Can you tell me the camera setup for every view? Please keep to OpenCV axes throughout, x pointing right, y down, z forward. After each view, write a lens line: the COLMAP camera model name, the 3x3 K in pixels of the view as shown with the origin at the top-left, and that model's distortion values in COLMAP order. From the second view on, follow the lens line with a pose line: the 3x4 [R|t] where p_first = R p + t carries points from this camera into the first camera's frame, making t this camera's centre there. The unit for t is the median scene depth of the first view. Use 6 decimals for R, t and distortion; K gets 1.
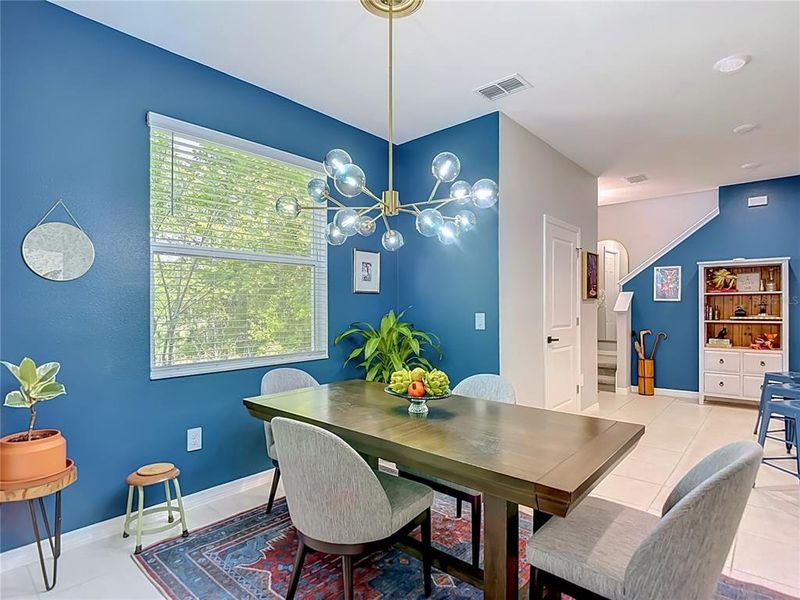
lens RADIAL K [[429.6, 0, 384.4], [0, 429.6, 305.8], [0, 0, 1]] dist [-0.000668, -0.021147]
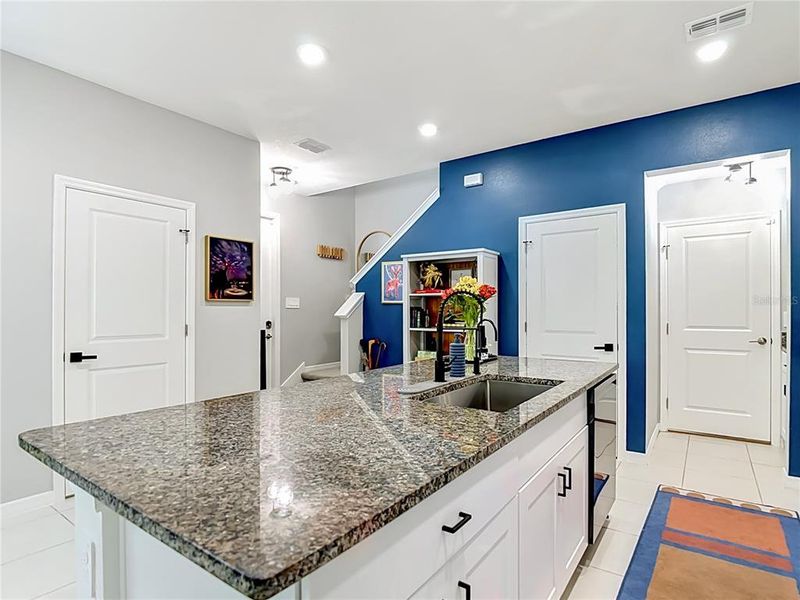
lens RADIAL K [[429.6, 0, 384.4], [0, 429.6, 305.8], [0, 0, 1]] dist [-0.000668, -0.021147]
pose [[0.994251, 0.006664, 0.106867, 0.606336], [-0.005818, 0.999949, -0.008228, -0.000480], [-0.106917, 0.007559, 0.994239, 0.201060]]
